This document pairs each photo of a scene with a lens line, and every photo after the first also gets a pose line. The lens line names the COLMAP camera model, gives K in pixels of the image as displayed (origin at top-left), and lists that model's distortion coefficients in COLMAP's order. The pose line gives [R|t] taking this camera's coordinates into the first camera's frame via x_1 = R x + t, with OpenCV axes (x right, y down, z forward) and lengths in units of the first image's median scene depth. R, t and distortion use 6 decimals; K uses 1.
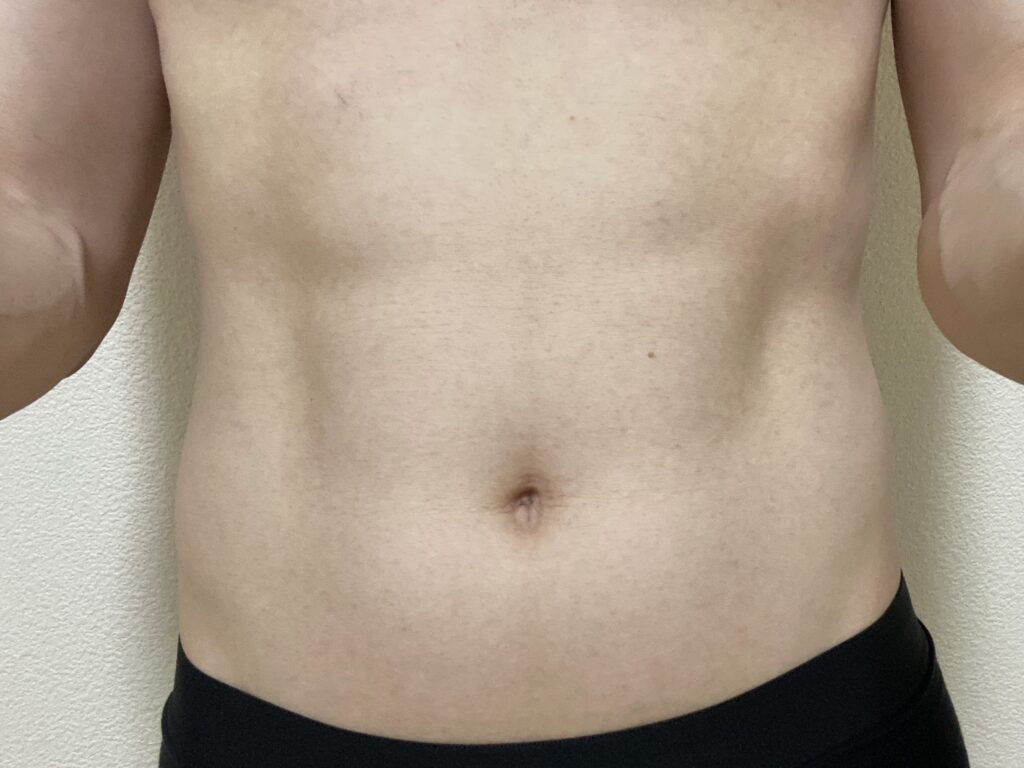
lens RADIAL K [[681.6, 0, 509.9], [0, 681.6, 386.8], [0, 0, 1]] dist [-0.007765, 0.000615]
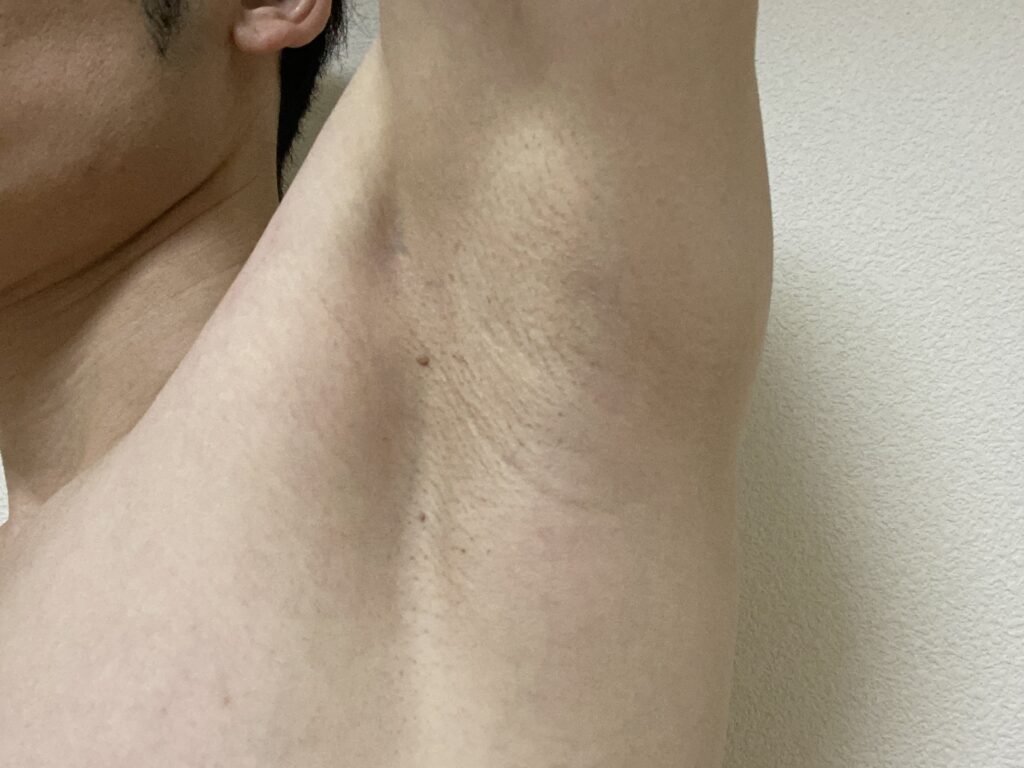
lens RADIAL K [[681.6, 0, 512.1], [0, 681.6, 384.5], [0, 0, 1]] dist [-0.007765, 0.000615]
pose [[0.980399, -0.041434, -0.192618, -0.989888], [-0.015187, 0.958836, -0.283556, 0.372794], [0.196438, 0.280923, 0.939412, 0.160534]]
